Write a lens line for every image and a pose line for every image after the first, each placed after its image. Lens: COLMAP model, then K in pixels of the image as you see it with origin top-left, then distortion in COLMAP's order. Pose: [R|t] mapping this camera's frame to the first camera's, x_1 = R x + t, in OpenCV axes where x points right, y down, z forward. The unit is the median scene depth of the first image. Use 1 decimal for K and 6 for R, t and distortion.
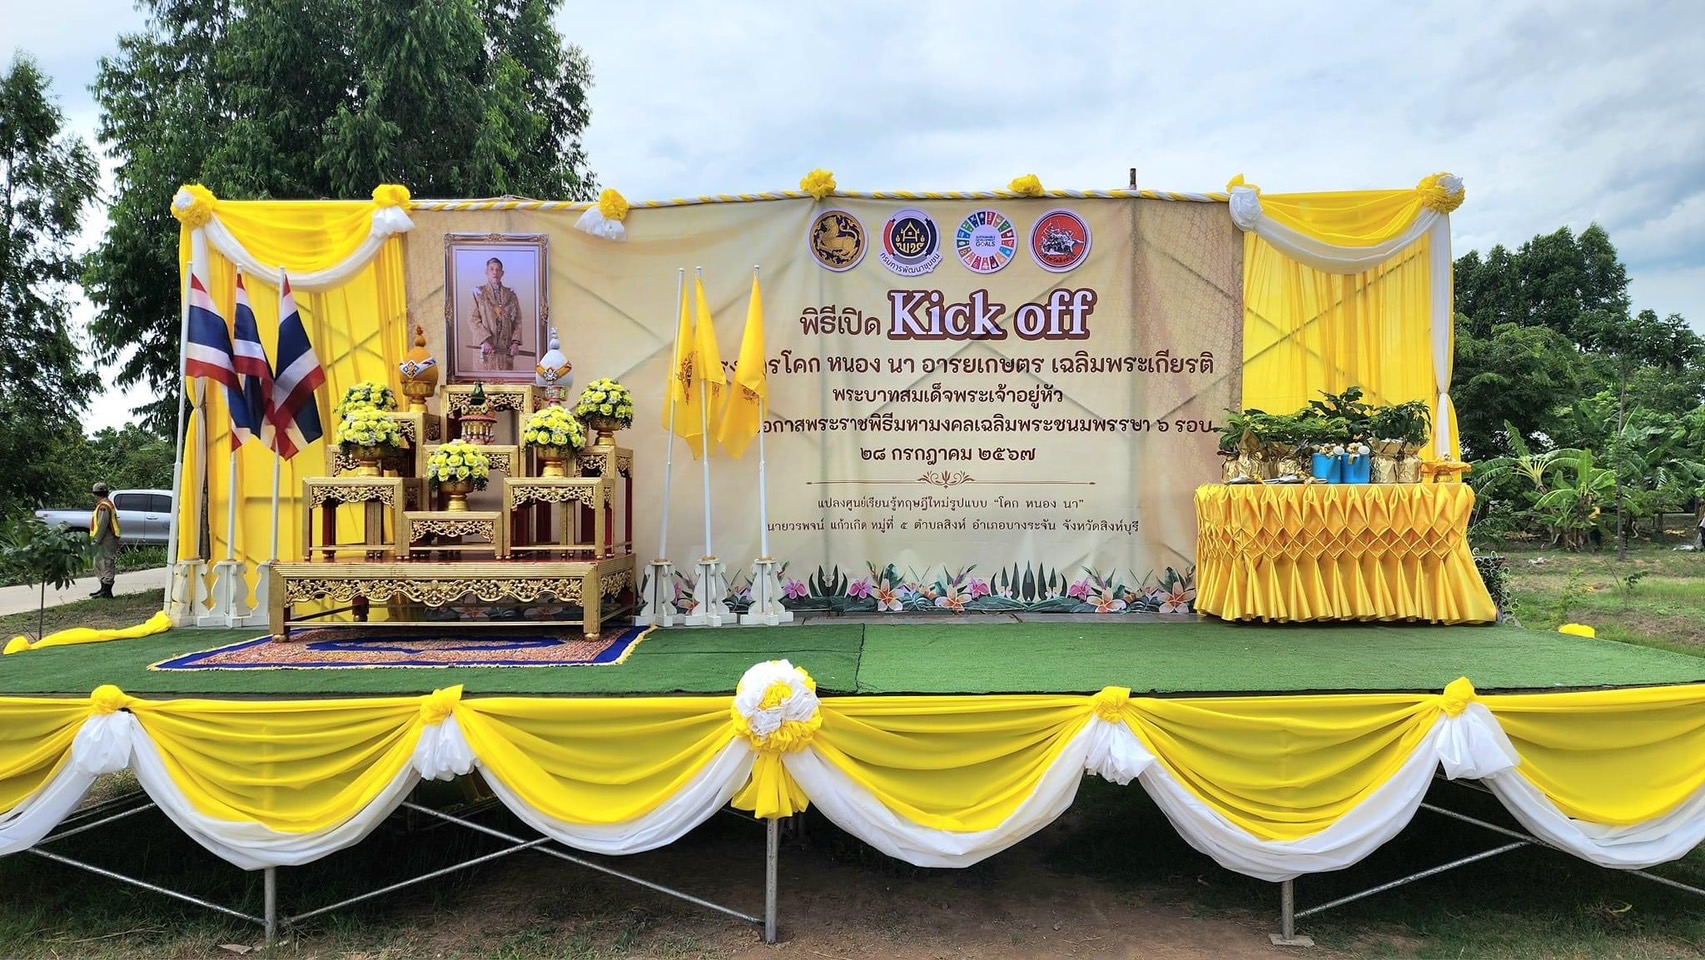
lens RADIAL K [[1364.1, 0, 852.5], [0, 1364.1, 480.0], [0, 0, 1]] dist [0.085735, -0.003411]
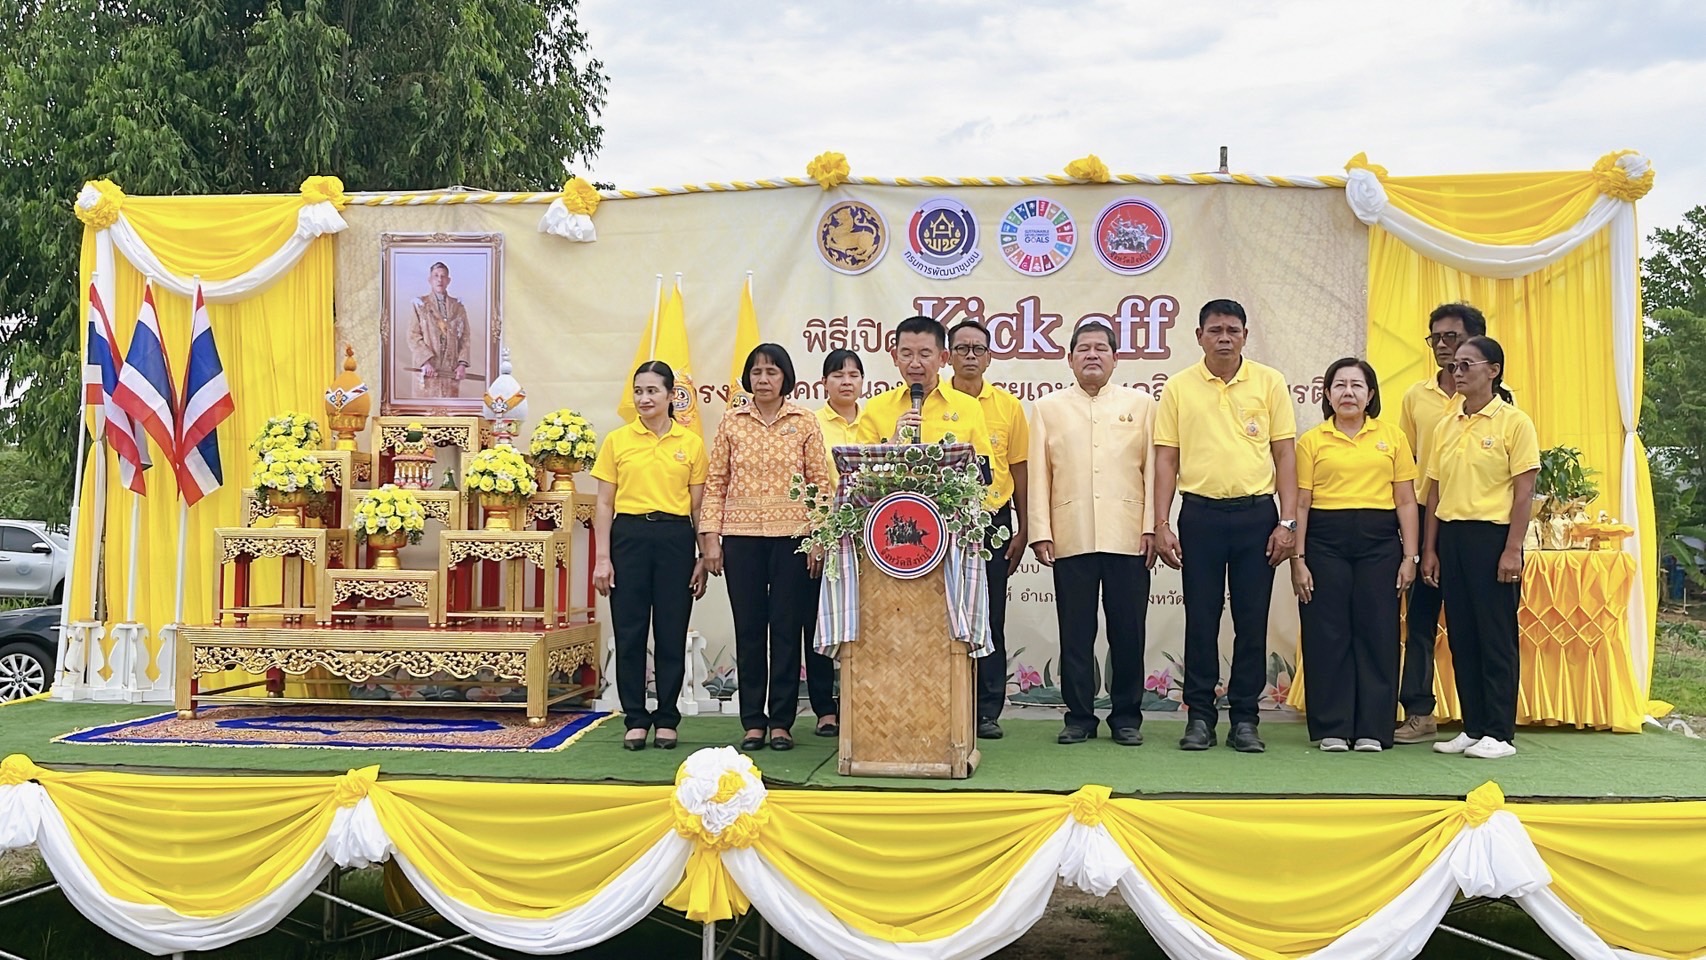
lens RADIAL K [[2401.9, 0, 853.0], [0, 2401.9, 480.0], [0, 0, 1]] dist [0.129163, -0.578288]
pose [[0.993046, 0.011618, -0.117150, 0.168910], [-0.012376, 0.999907, -0.005738, -0.027320], [0.117072, 0.007148, 0.993098, -0.436372]]
